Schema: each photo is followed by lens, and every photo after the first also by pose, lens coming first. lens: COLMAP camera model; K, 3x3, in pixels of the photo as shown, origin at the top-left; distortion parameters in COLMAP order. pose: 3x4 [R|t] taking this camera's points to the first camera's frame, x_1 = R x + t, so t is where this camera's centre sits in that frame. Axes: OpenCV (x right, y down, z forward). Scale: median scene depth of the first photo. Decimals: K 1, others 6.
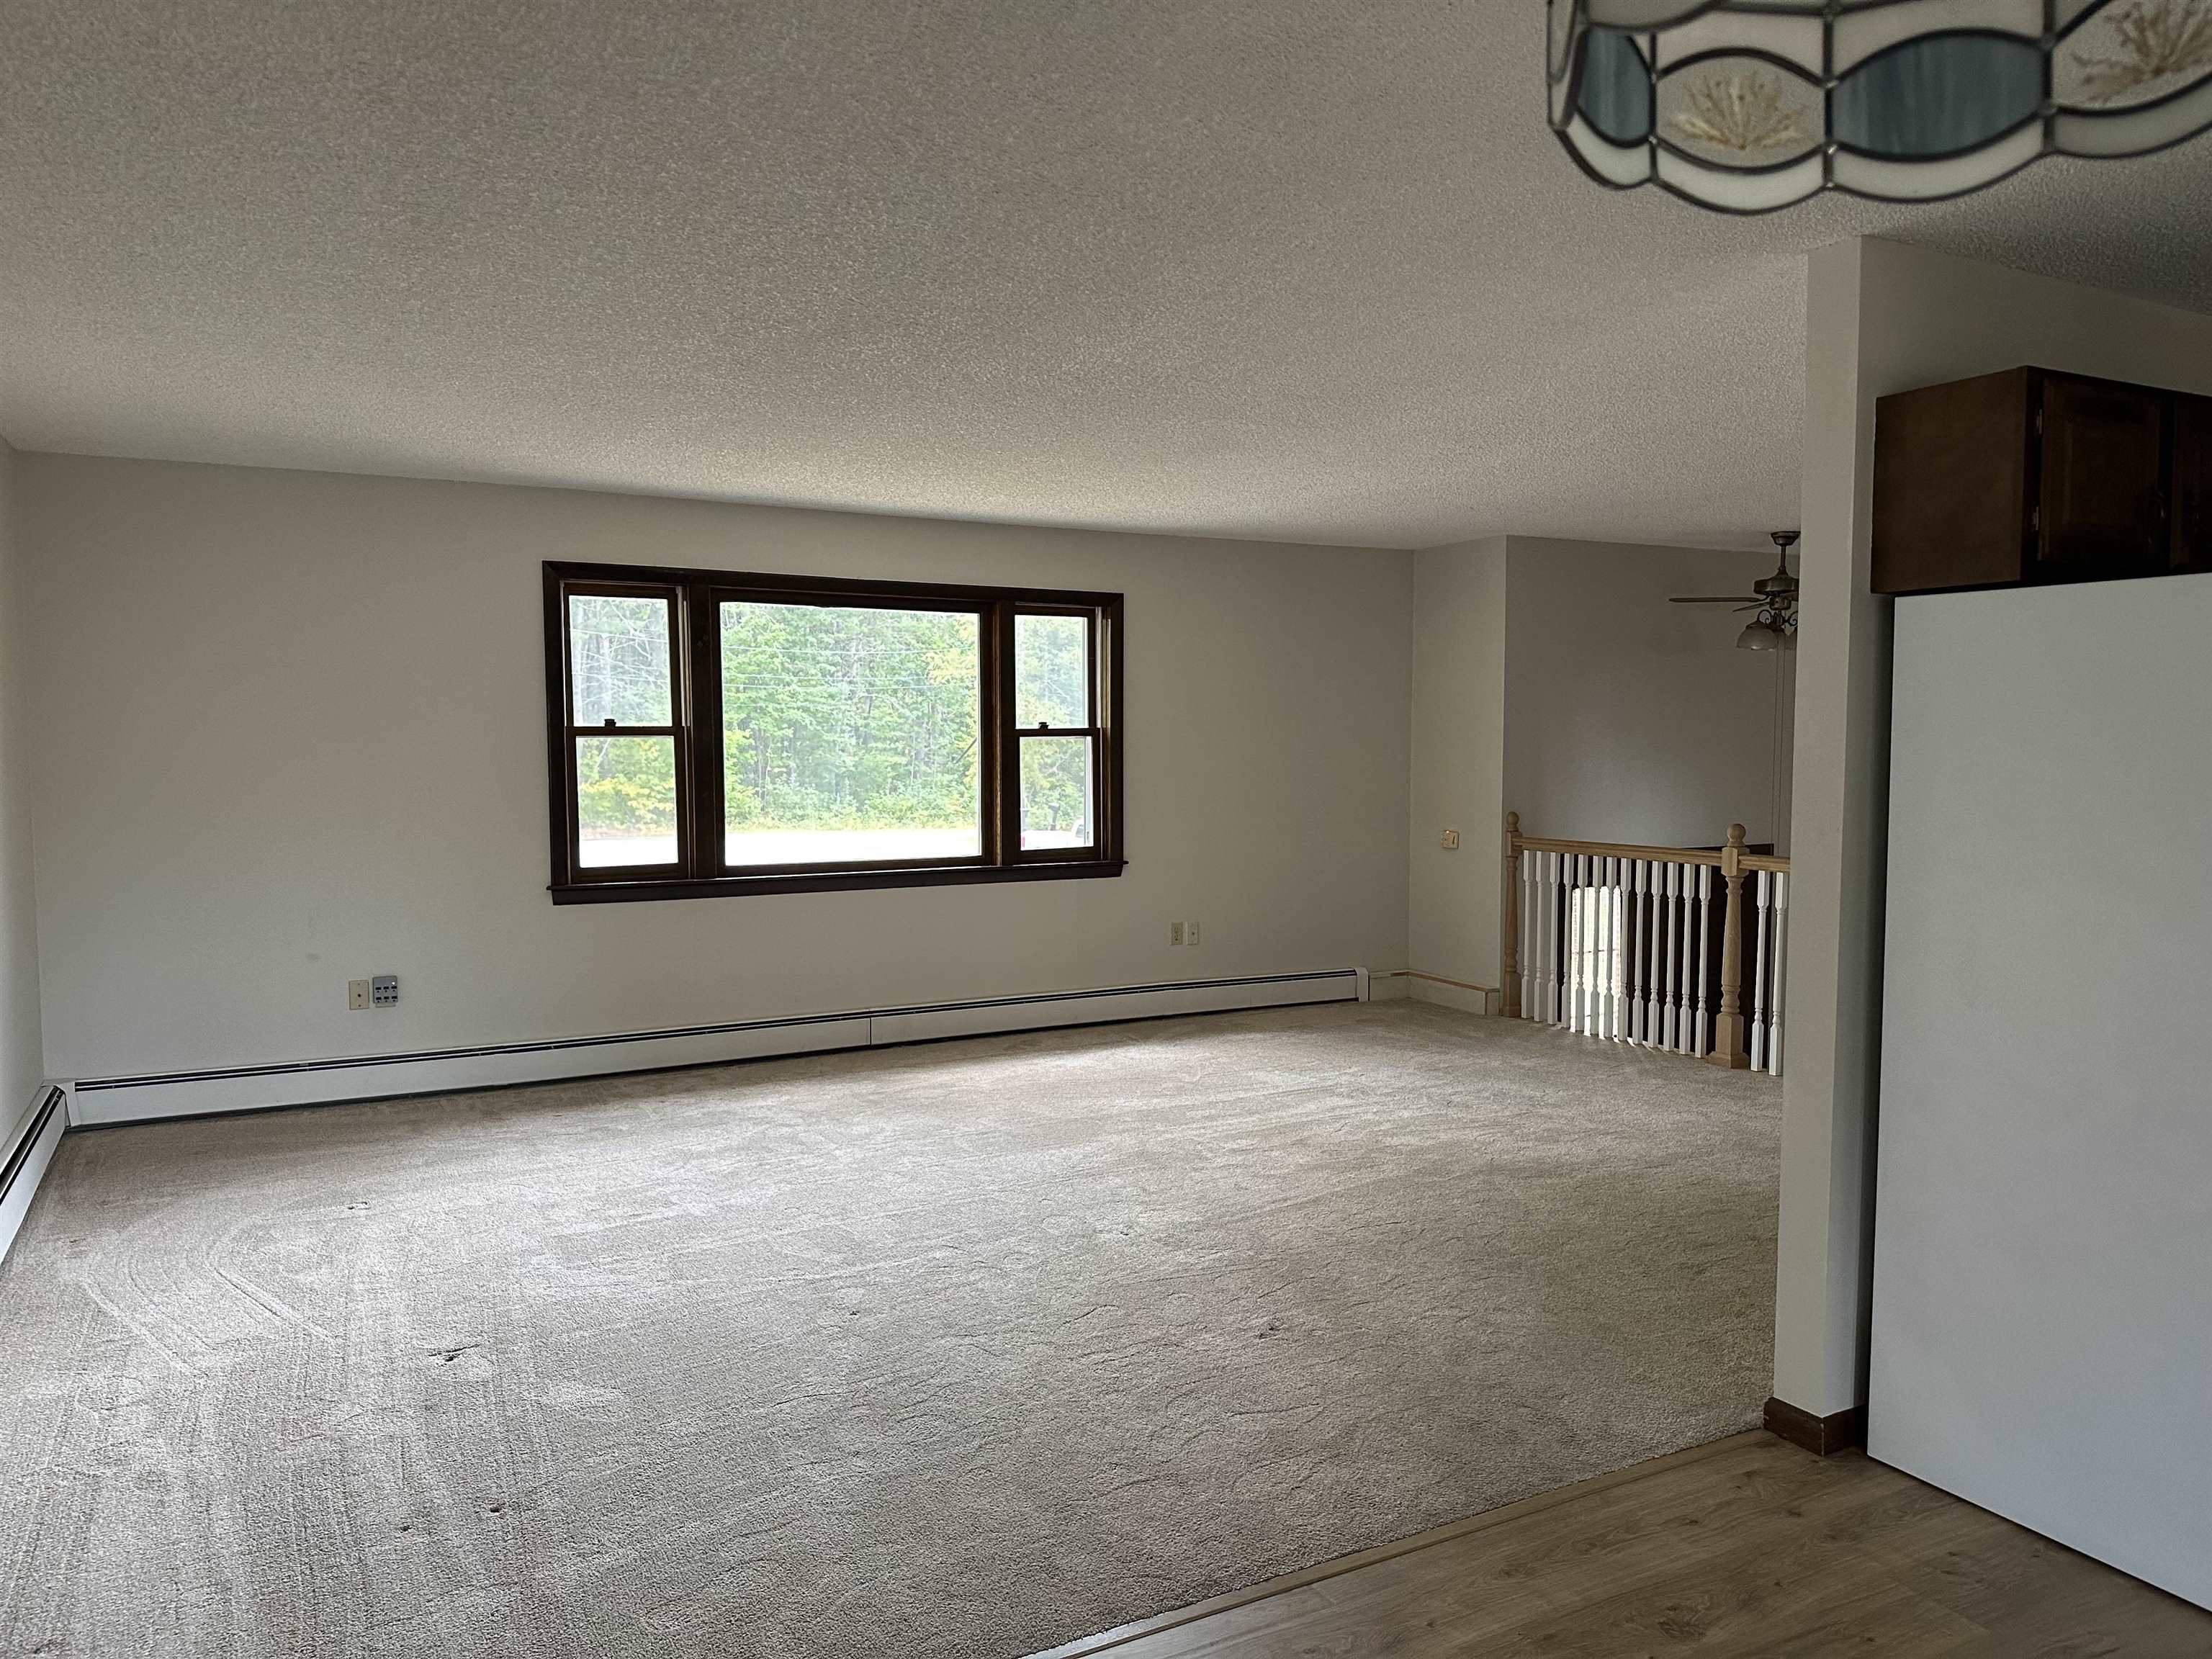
lens RADIAL K [[1581.5, 0, 1106.0], [0, 1581.5, 829.5], [0, 0, 1]] dist [0.007516, -0.005992]
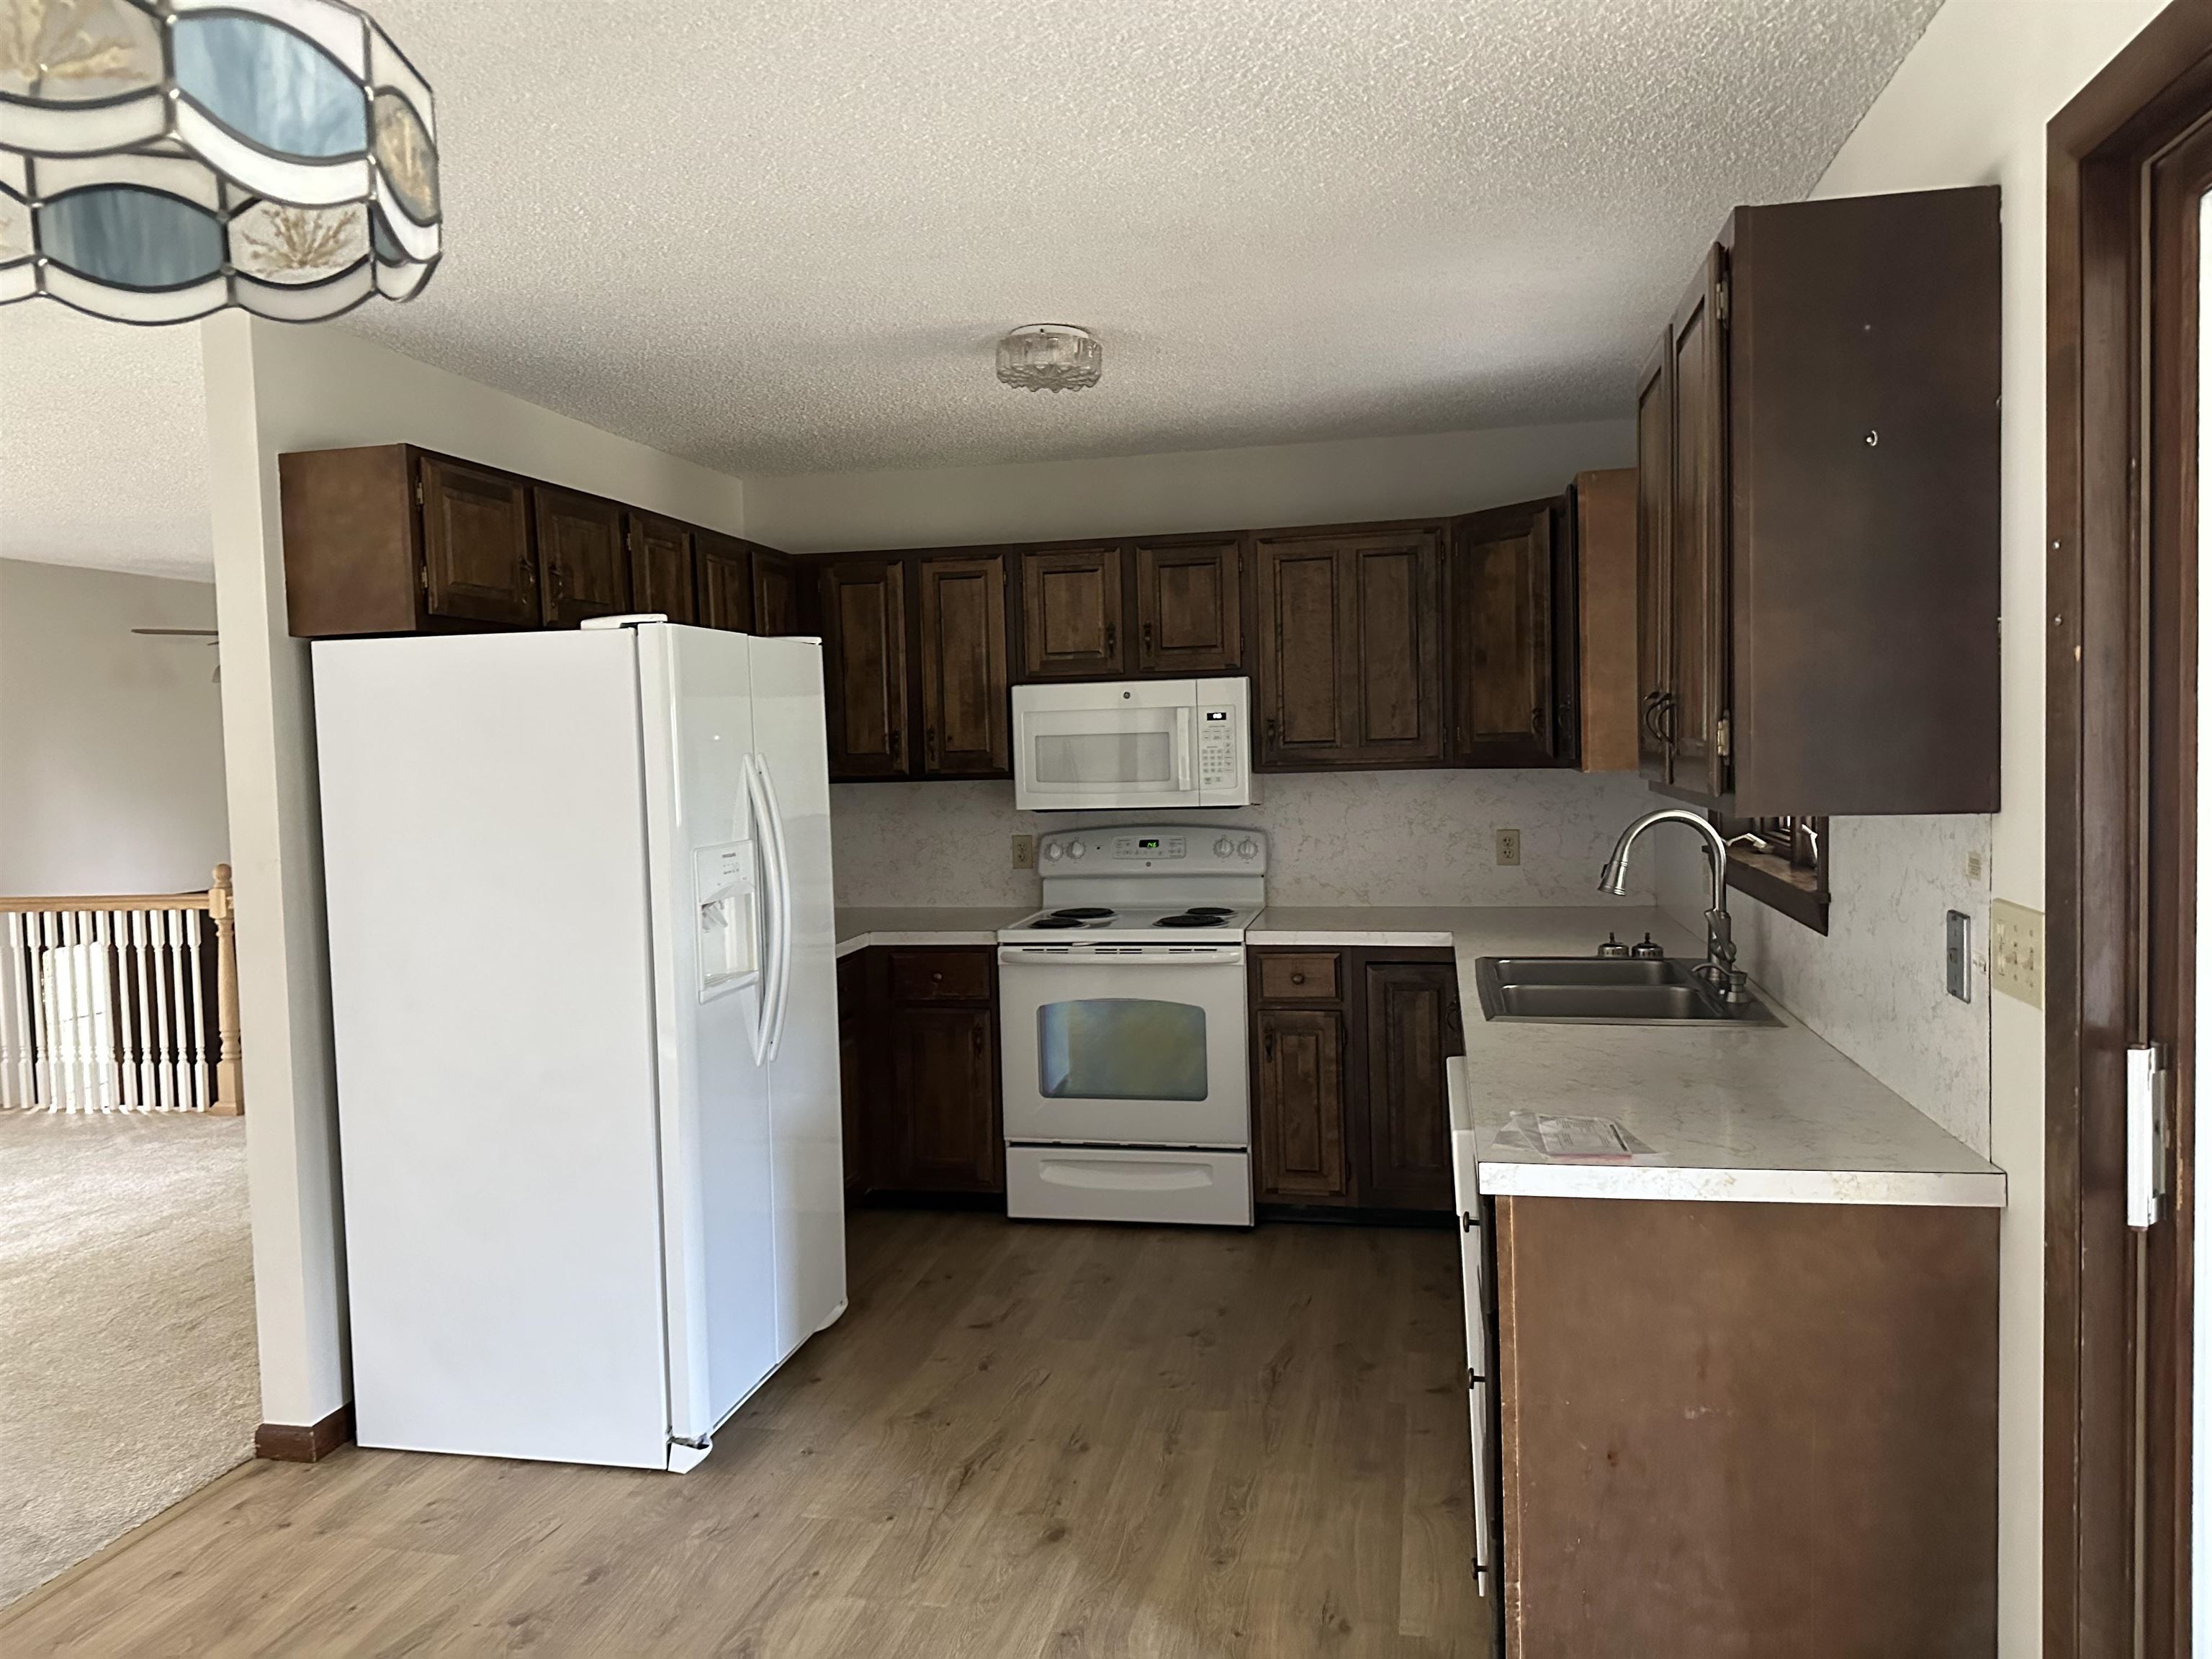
lens RADIAL K [[1581.5, 0, 1106.0], [0, 1581.5, 829.5], [0, 0, 1]] dist [0.007516, -0.005992]
pose [[0.643577, -0.057951, 0.763184, 0.016223], [0.074193, 0.997157, 0.013152, 0.005755], [-0.761777, 0.048159, 0.646047, -0.086515]]
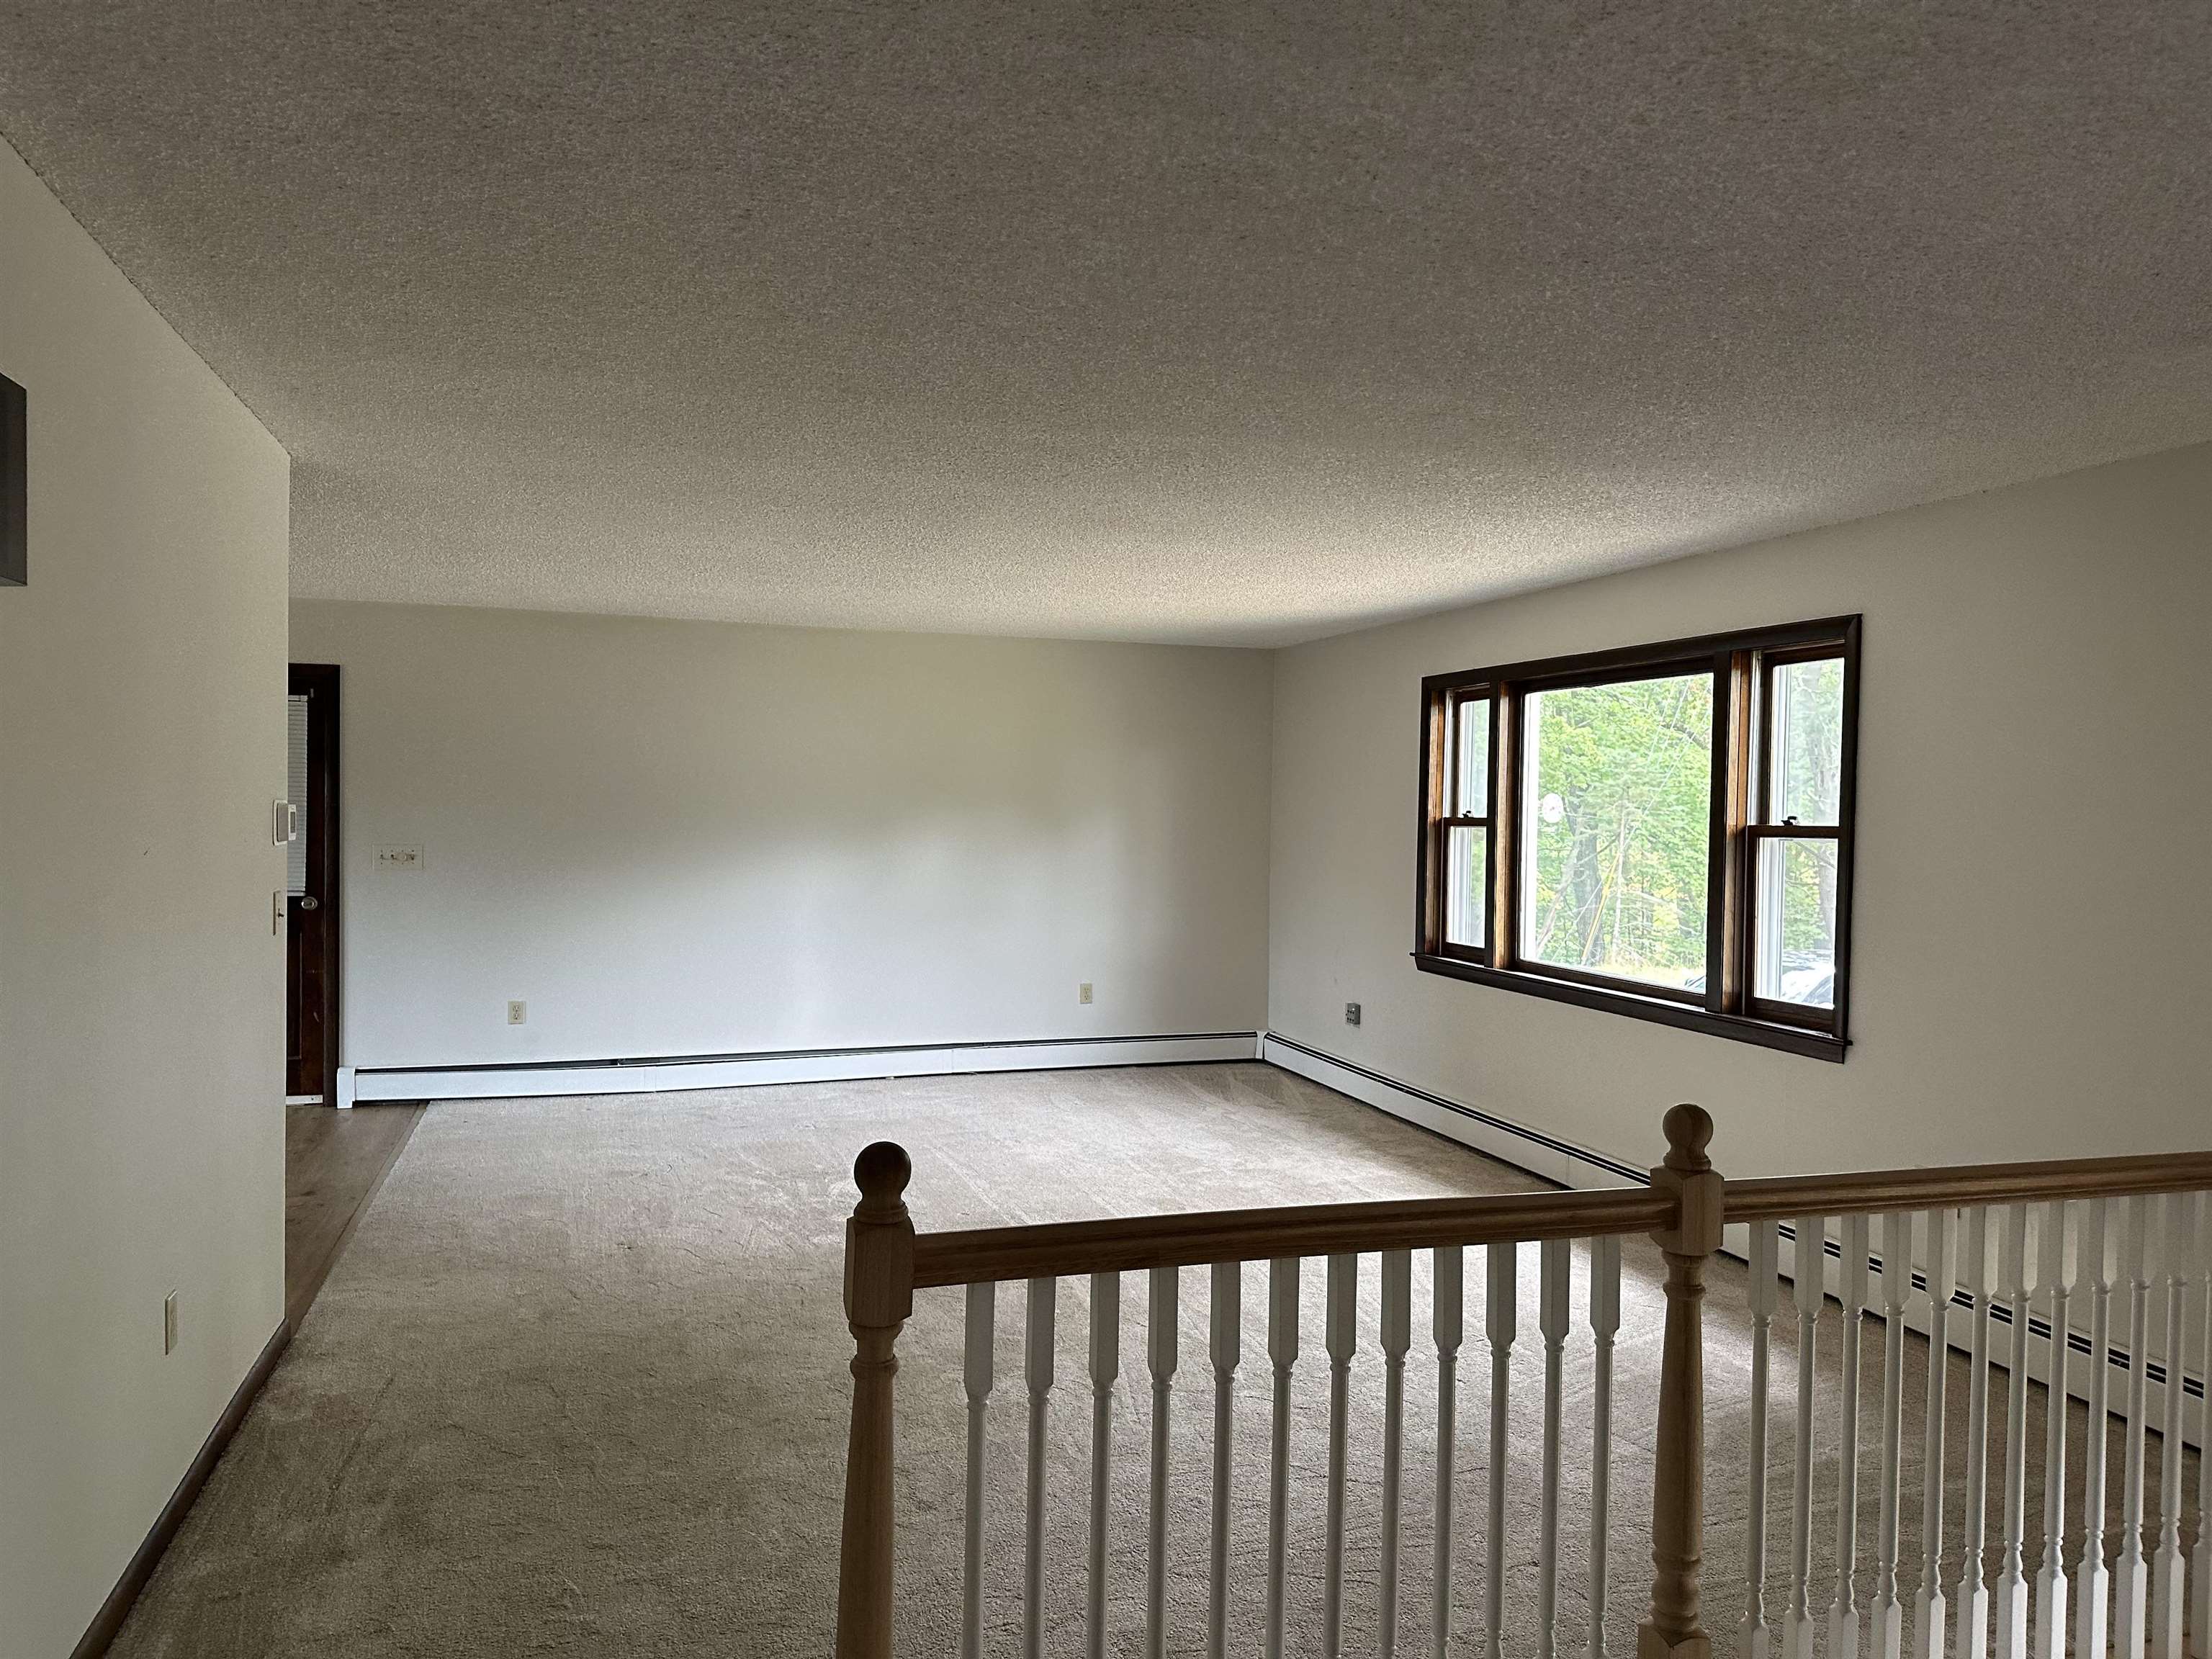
lens RADIAL K [[1581.5, 0, 1106.0], [0, 1581.5, 829.5], [0, 0, 1]] dist [0.007516, -0.005992]
pose [[-0.226959, 0.010734, -0.973845, 1.415051], [-0.077523, 0.996567, 0.029052, -0.120068], [0.970814, 0.082089, -0.225348, 1.751599]]
